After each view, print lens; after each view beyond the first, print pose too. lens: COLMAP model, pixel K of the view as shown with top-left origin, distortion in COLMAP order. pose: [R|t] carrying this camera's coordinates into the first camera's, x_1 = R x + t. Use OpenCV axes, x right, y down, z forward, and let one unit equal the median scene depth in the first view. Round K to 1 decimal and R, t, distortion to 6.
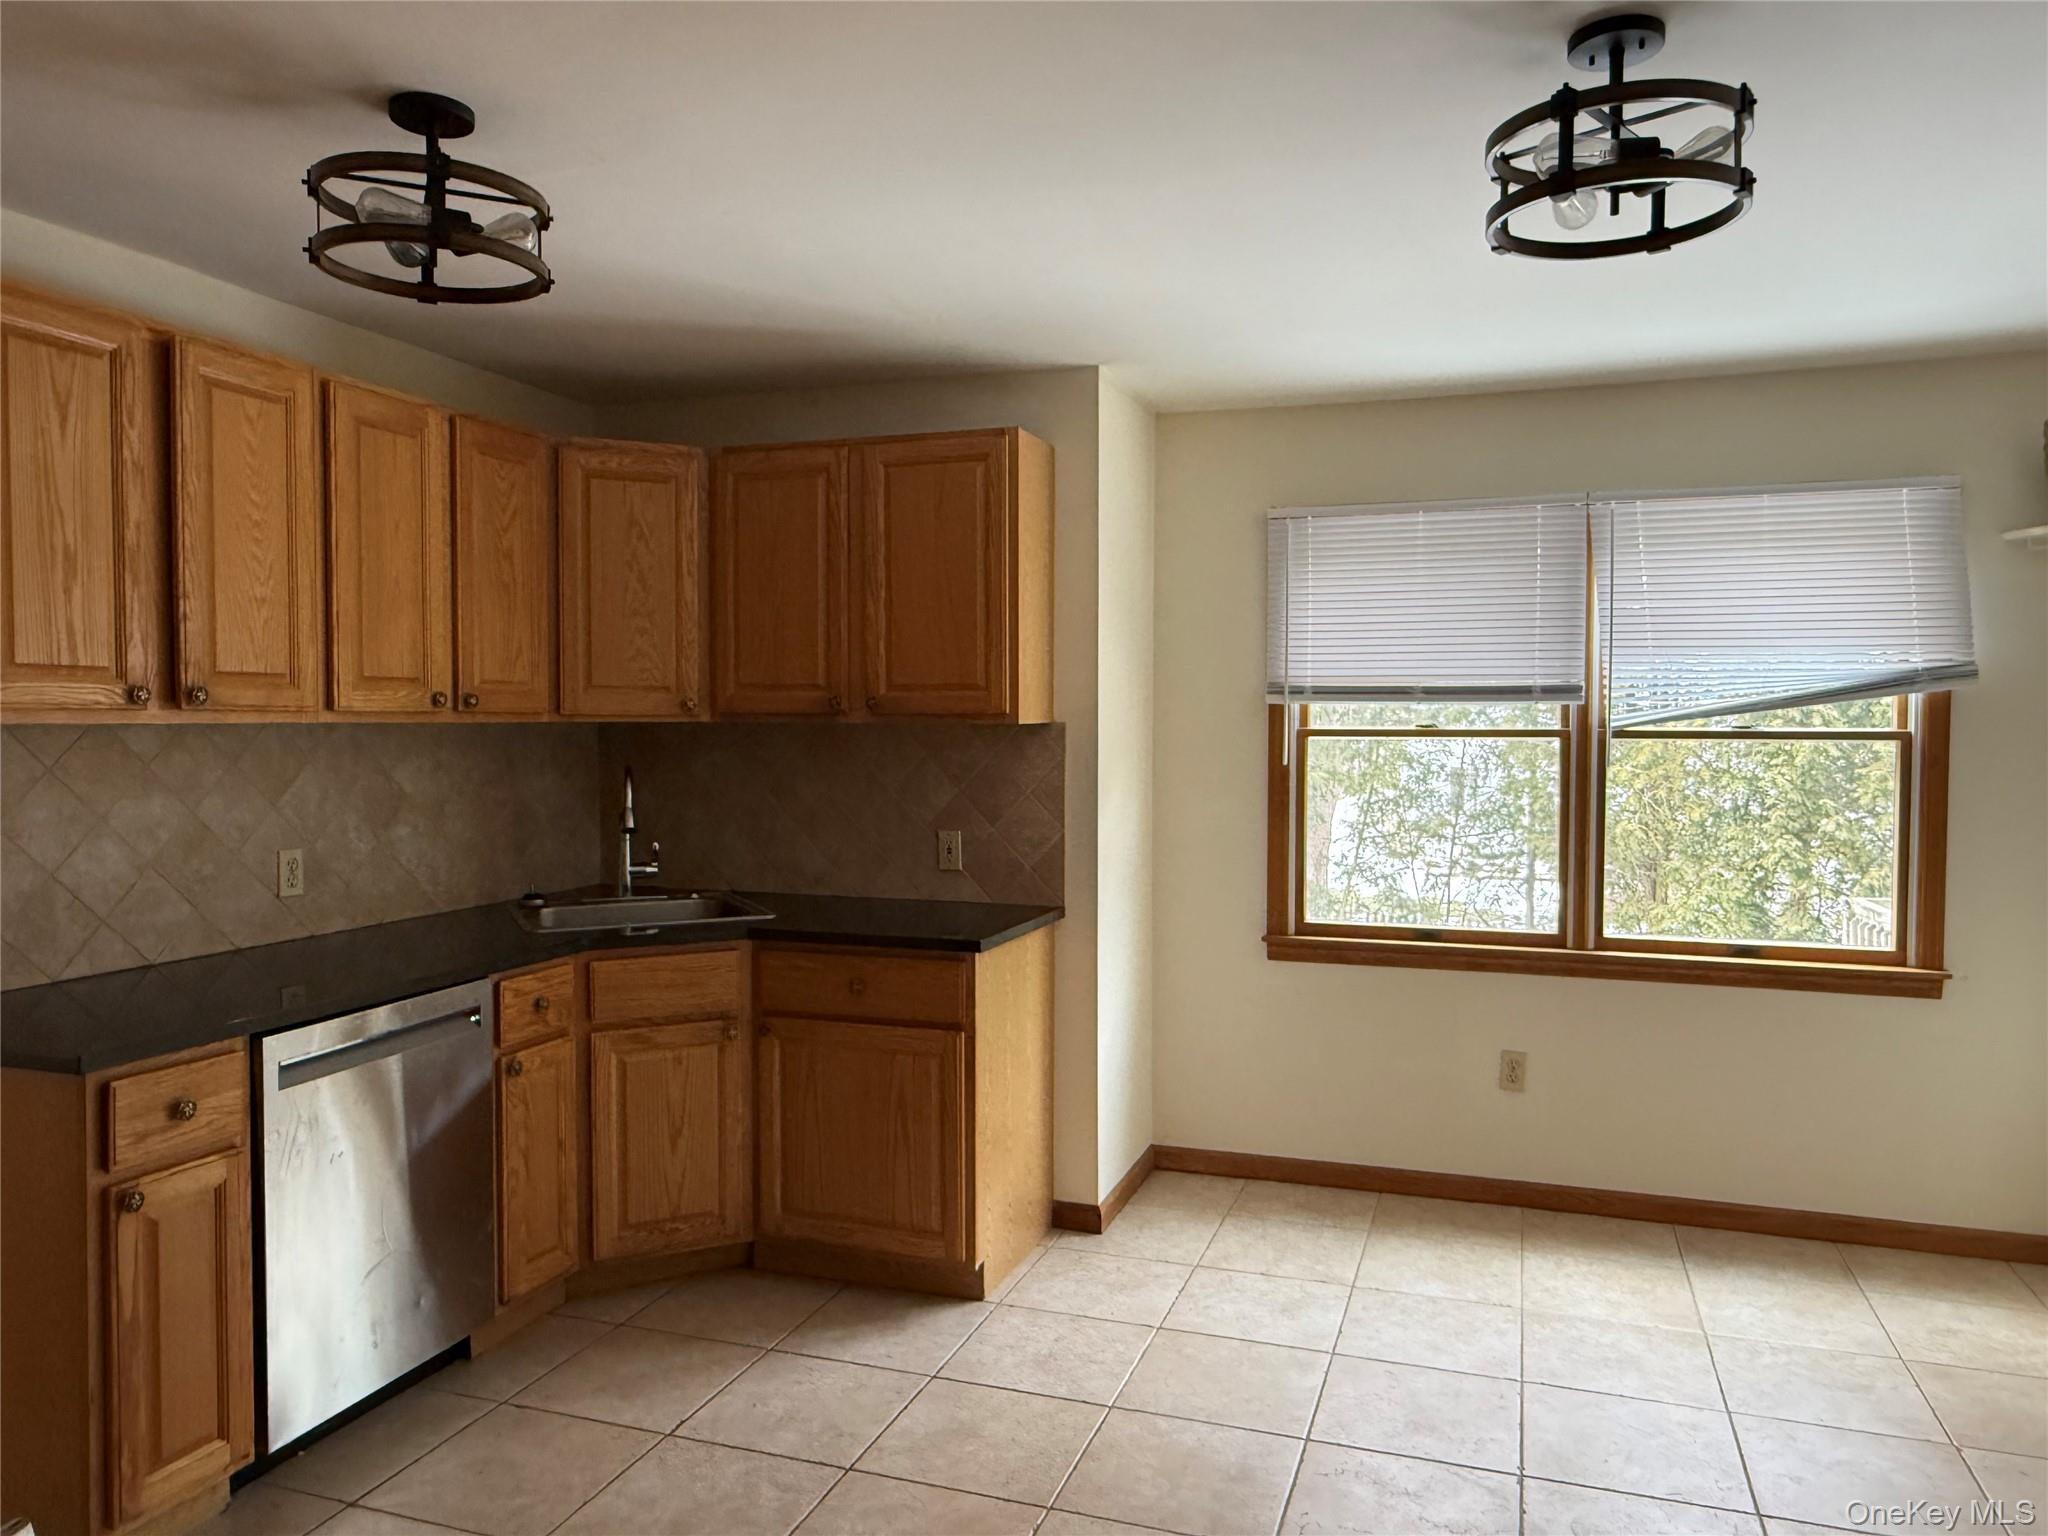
lens RADIAL K [[1411.7, 0, 1024.0], [0, 1411.7, 768.0], [0, 0, 1]] dist [0.007048, 0.004059]
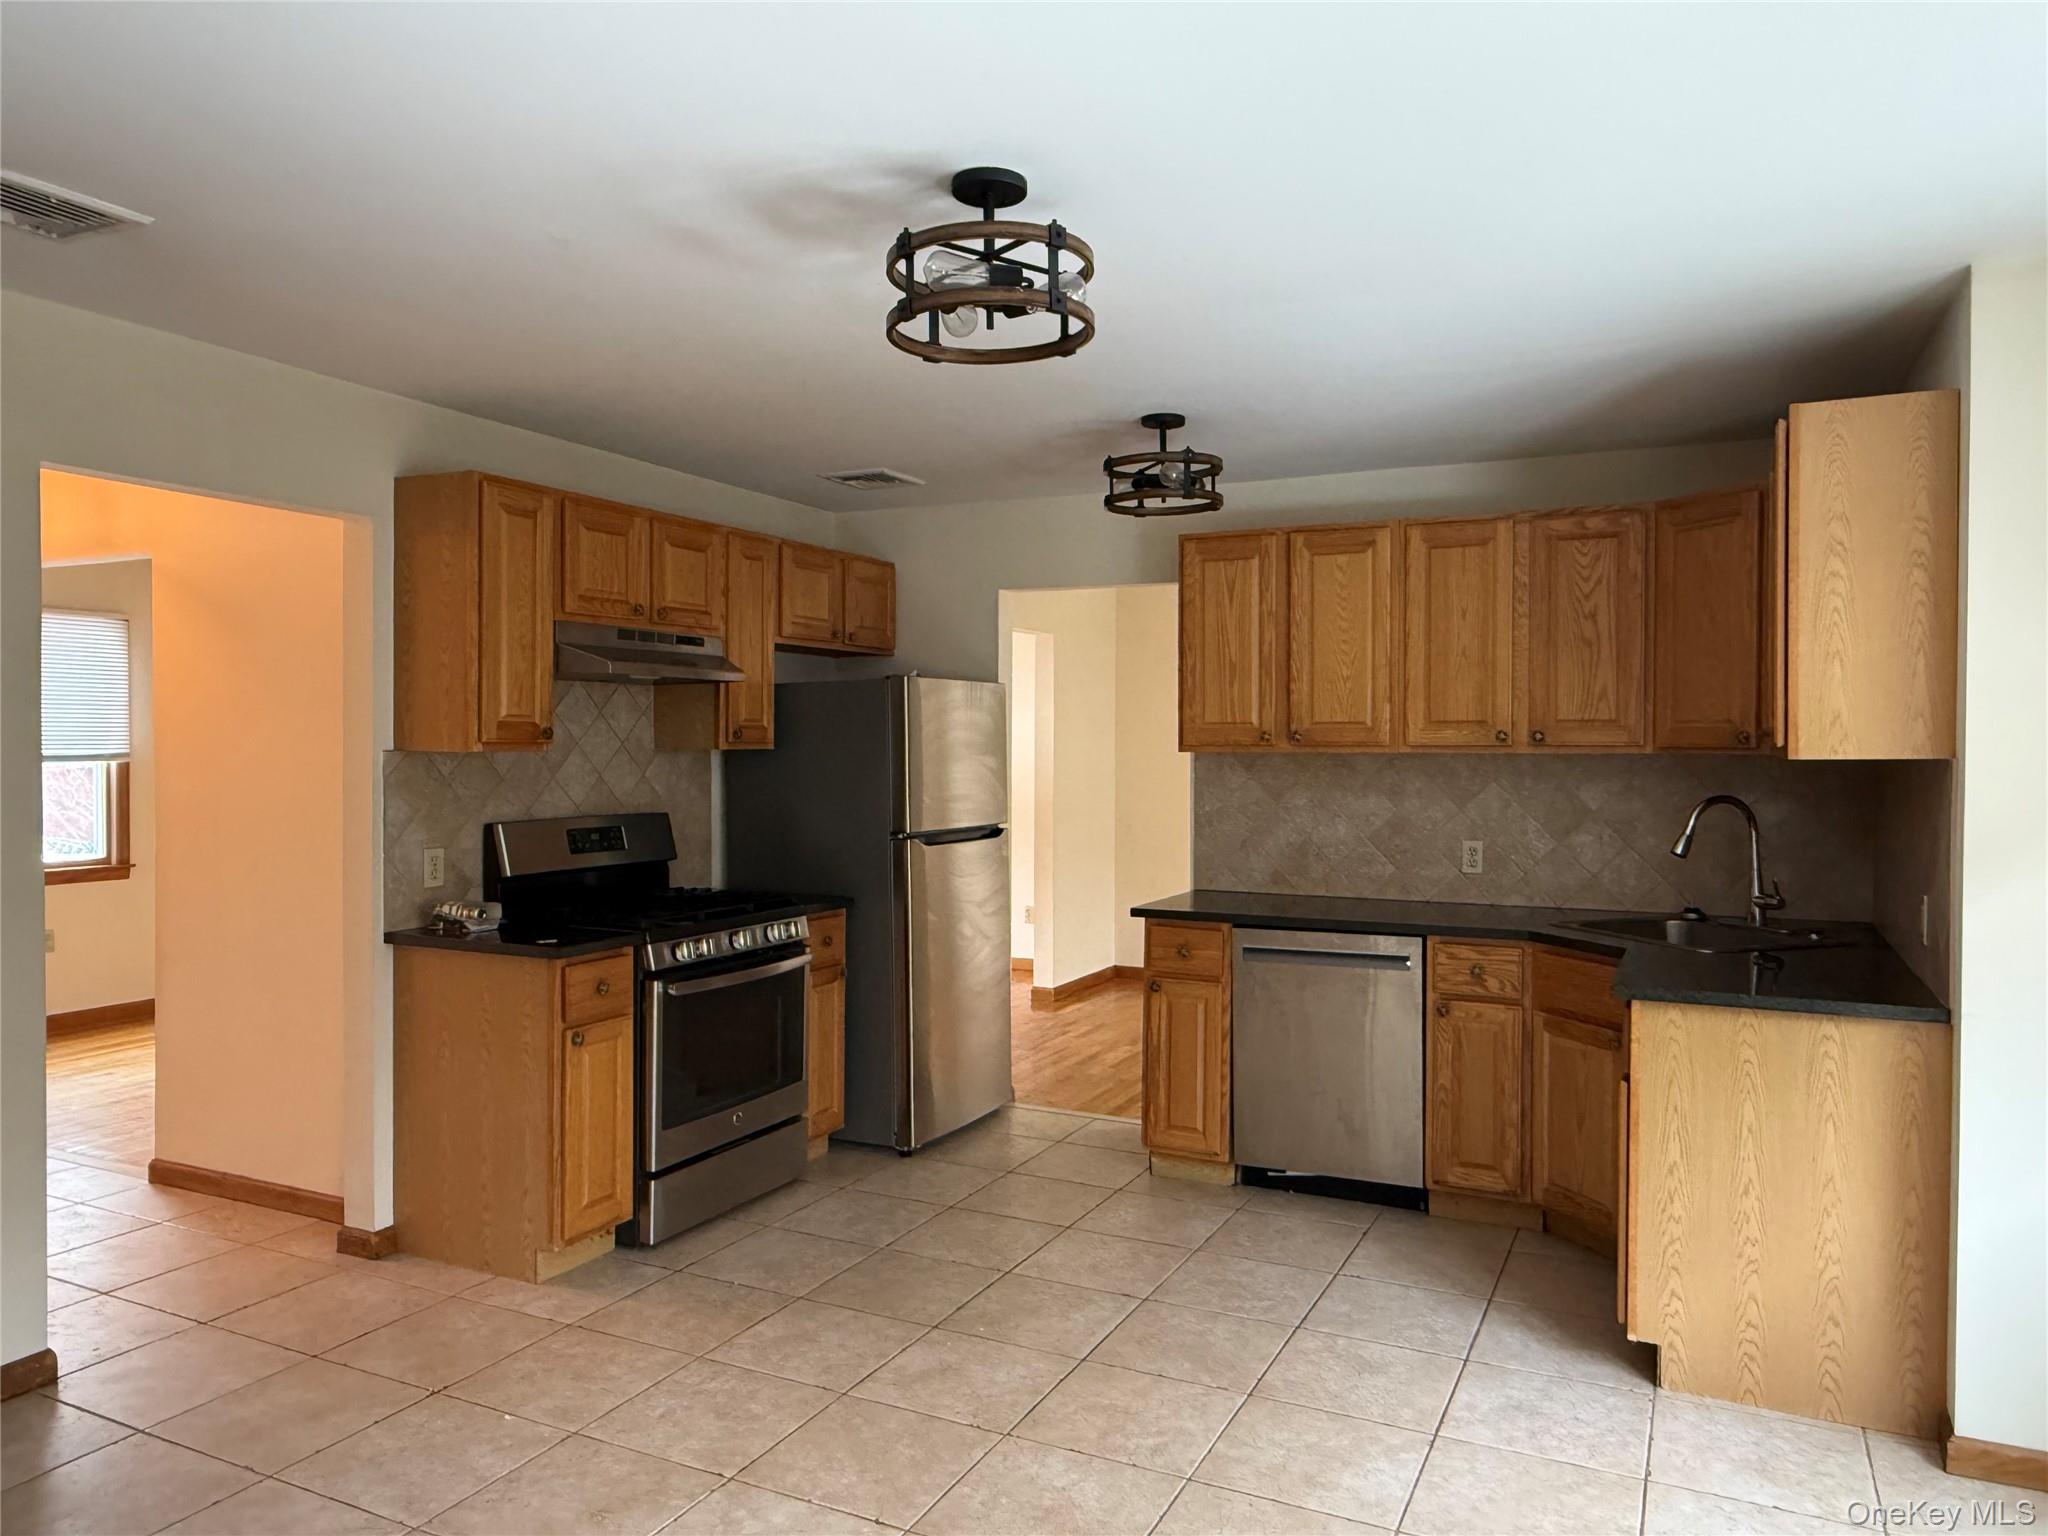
lens RADIAL K [[1411.7, 0, 1024.0], [0, 1411.7, 768.0], [0, 0, 1]] dist [0.007048, 0.004059]
pose [[-0.114795, 0.017501, -0.993235, 0.916562], [-0.035238, 0.999144, 0.021678, -0.030039], [0.992764, 0.037488, -0.114080, 0.675635]]
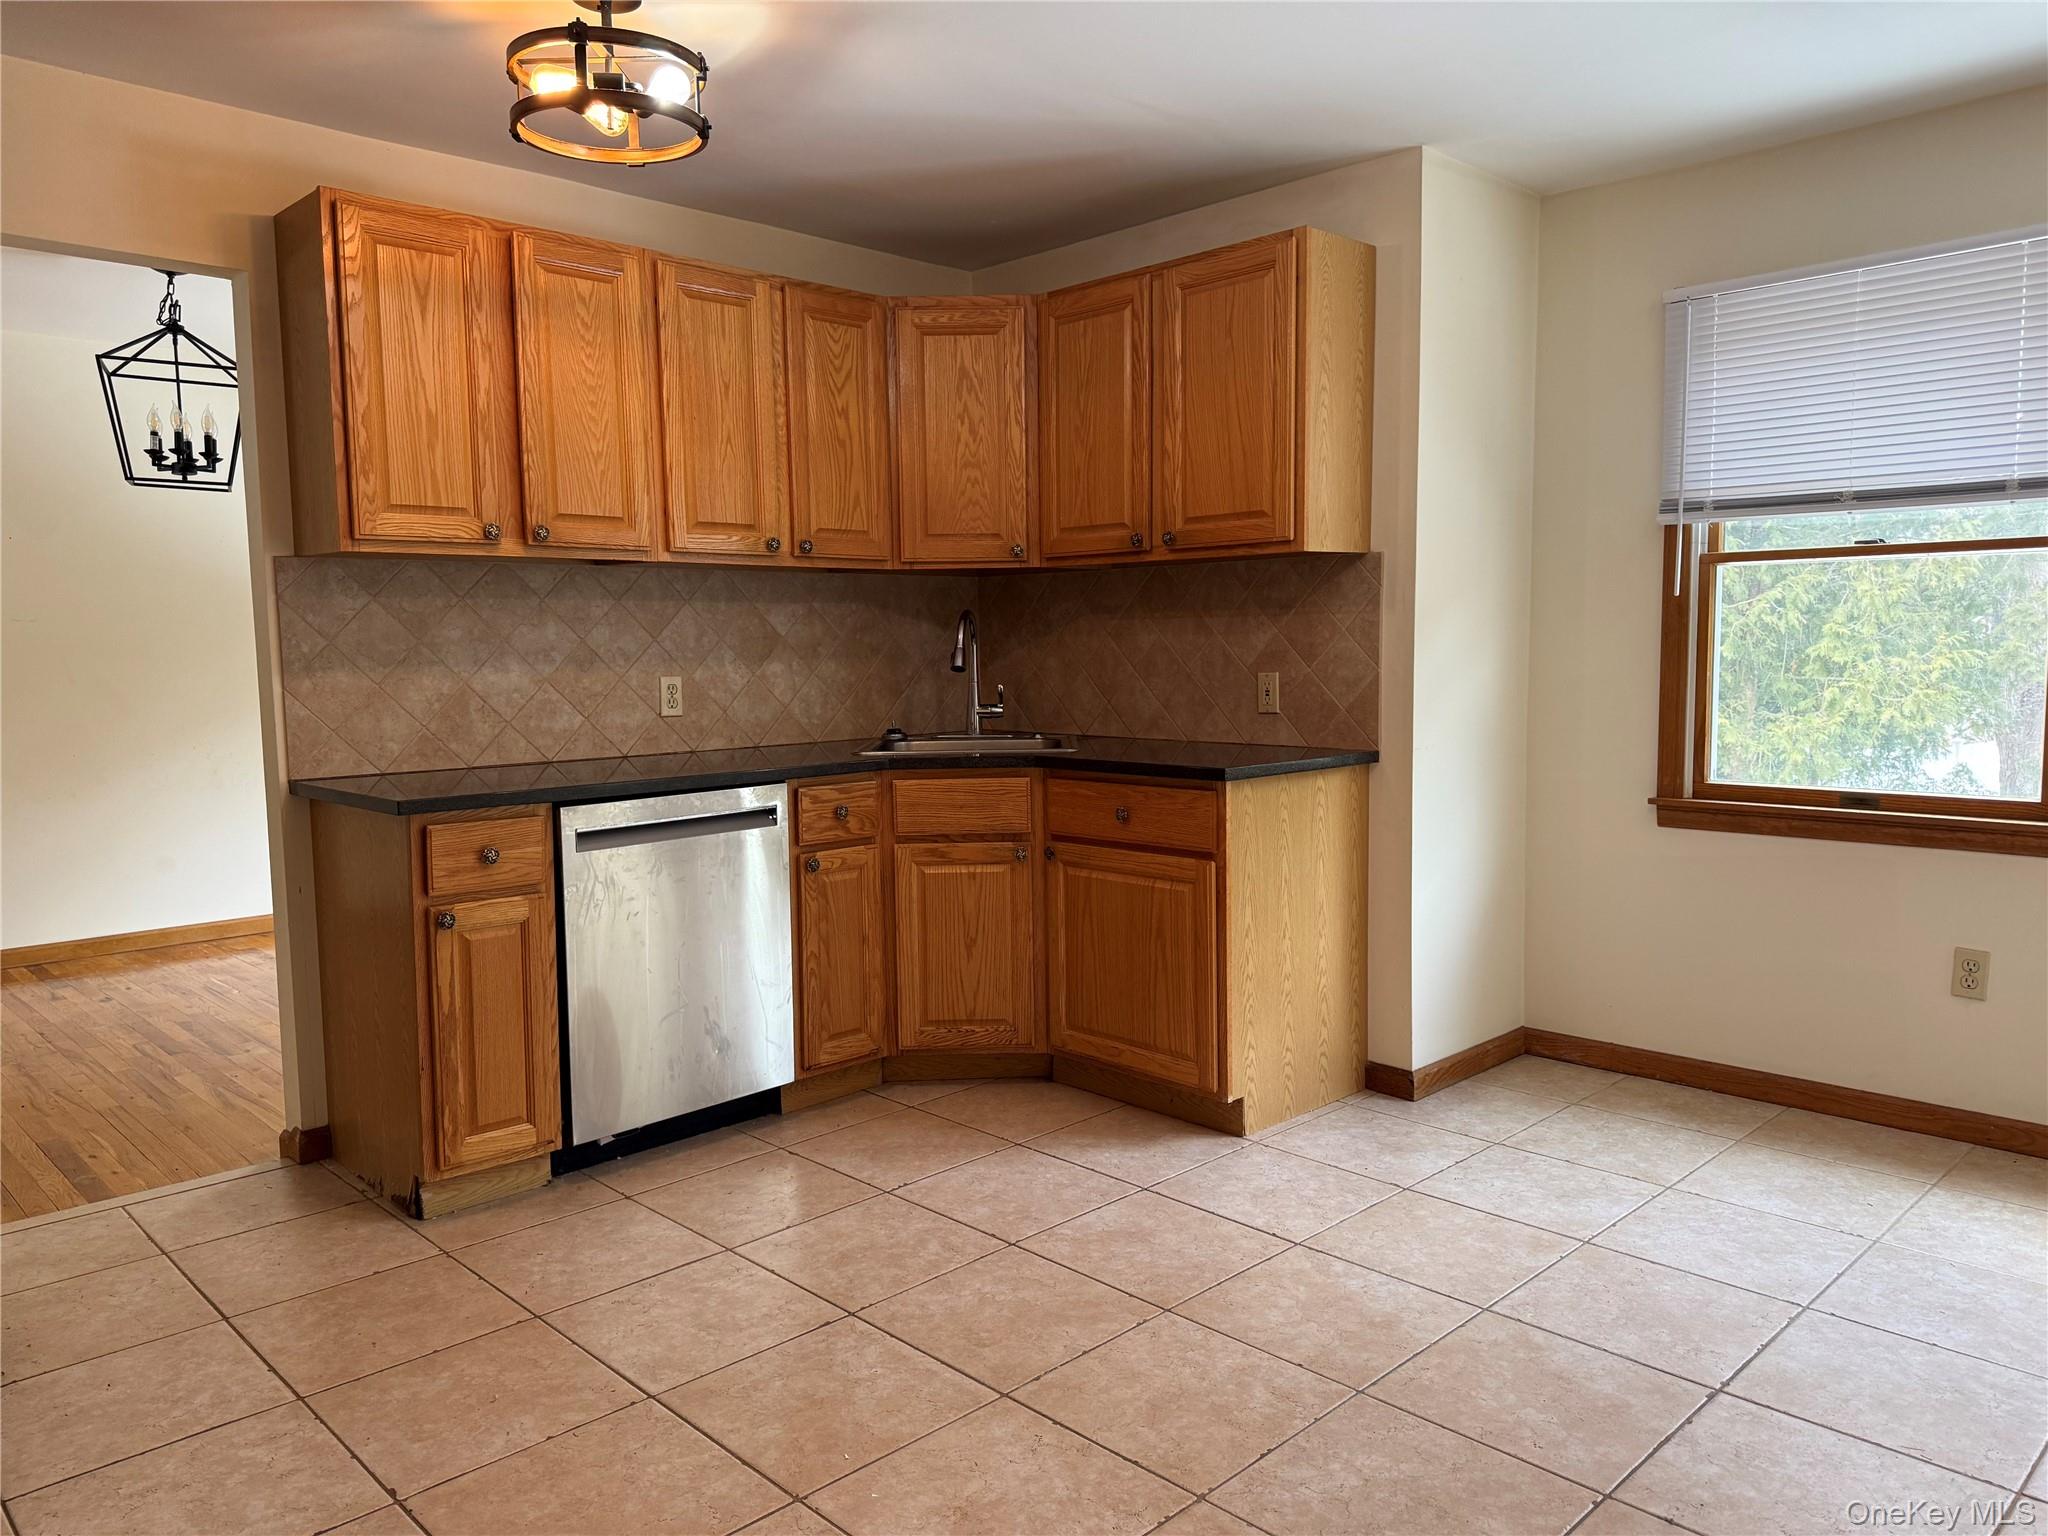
lens RADIAL K [[1439.1, 0, 1024.0], [0, 1439.1, 768.0], [0, 0, 1]] dist [0.134156, -0.175811]
pose [[0.896361, 0.026779, -0.442516, 0.273925], [-0.000407, 0.998223, 0.059583, 0.058956], [0.443325, -0.053228, 0.894779, 0.038061]]
